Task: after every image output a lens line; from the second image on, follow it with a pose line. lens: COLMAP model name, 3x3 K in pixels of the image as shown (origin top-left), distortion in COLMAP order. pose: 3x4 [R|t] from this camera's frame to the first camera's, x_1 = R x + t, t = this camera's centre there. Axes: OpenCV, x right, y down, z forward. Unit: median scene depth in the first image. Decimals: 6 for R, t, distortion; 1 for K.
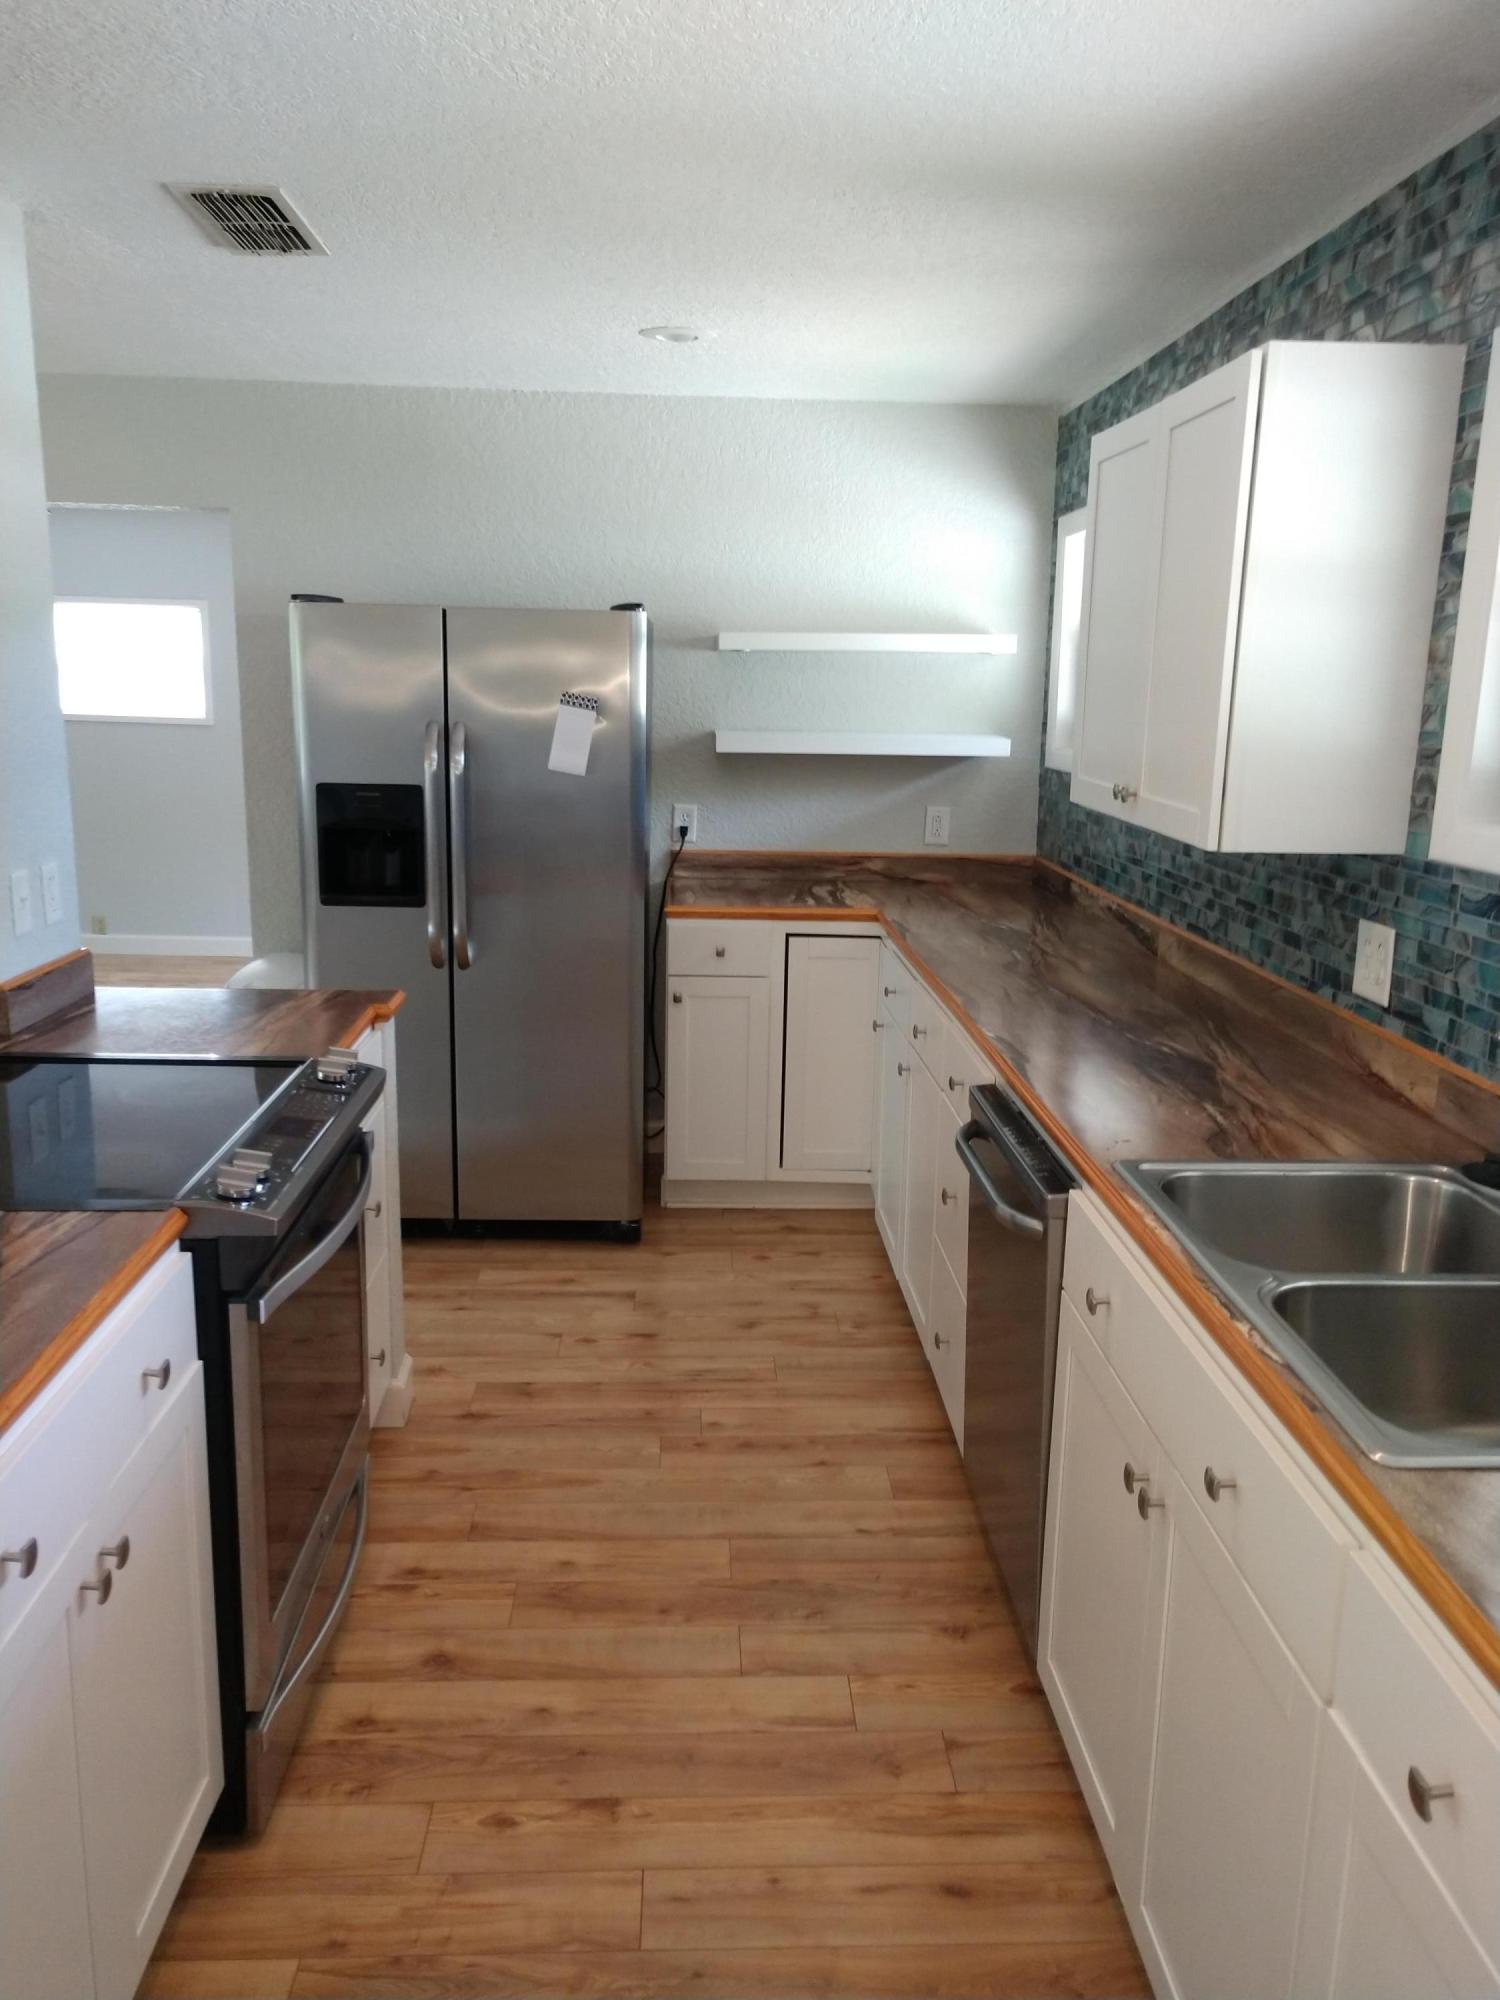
lens RADIAL K [[1544.6, 0, 736.9], [0, 1544.6, 993.6], [0, 0, 1]] dist [0.002050, -0.000997]
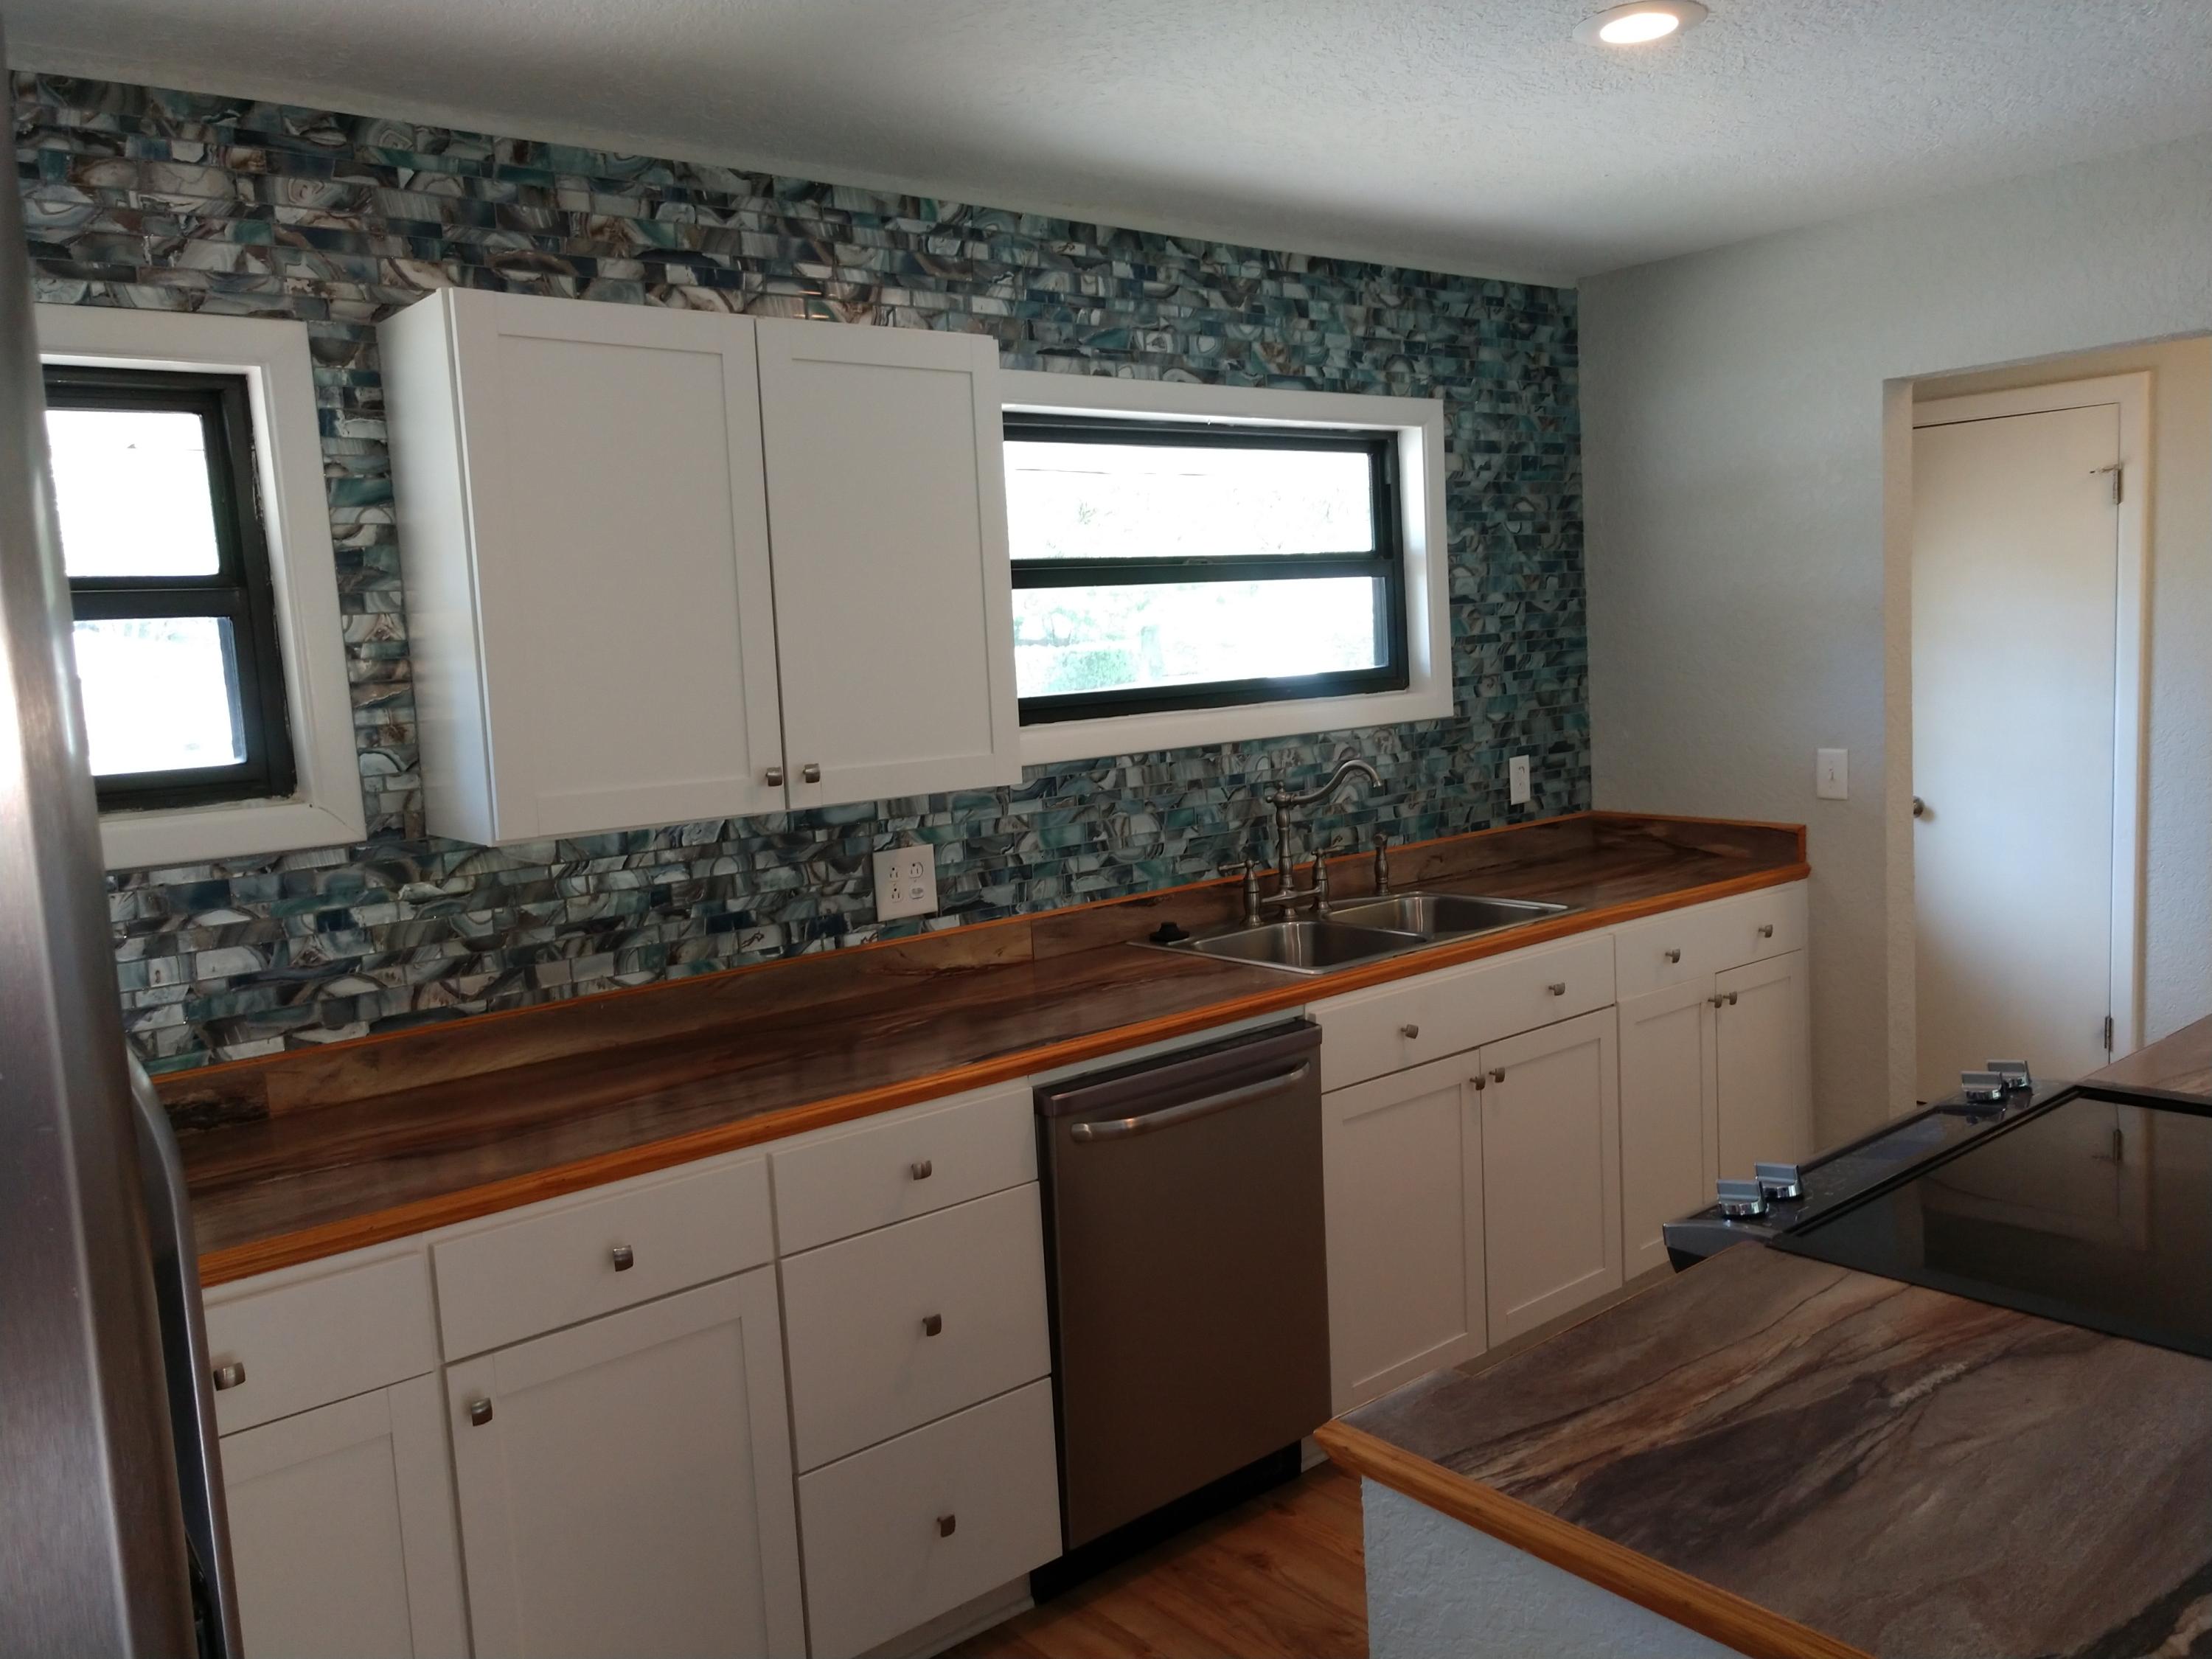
lens RADIAL K [[1710.5, 0, 1106.0], [0, 1710.5, 829.5], [0, 0, 1]] dist [0.000032, 0.009513]
pose [[-0.609238, -0.079614, 0.788981, -0.620147], [0.201647, 0.946688, 0.251237, -0.325606], [-0.766921, 0.312159, -0.560704, 1.516505]]
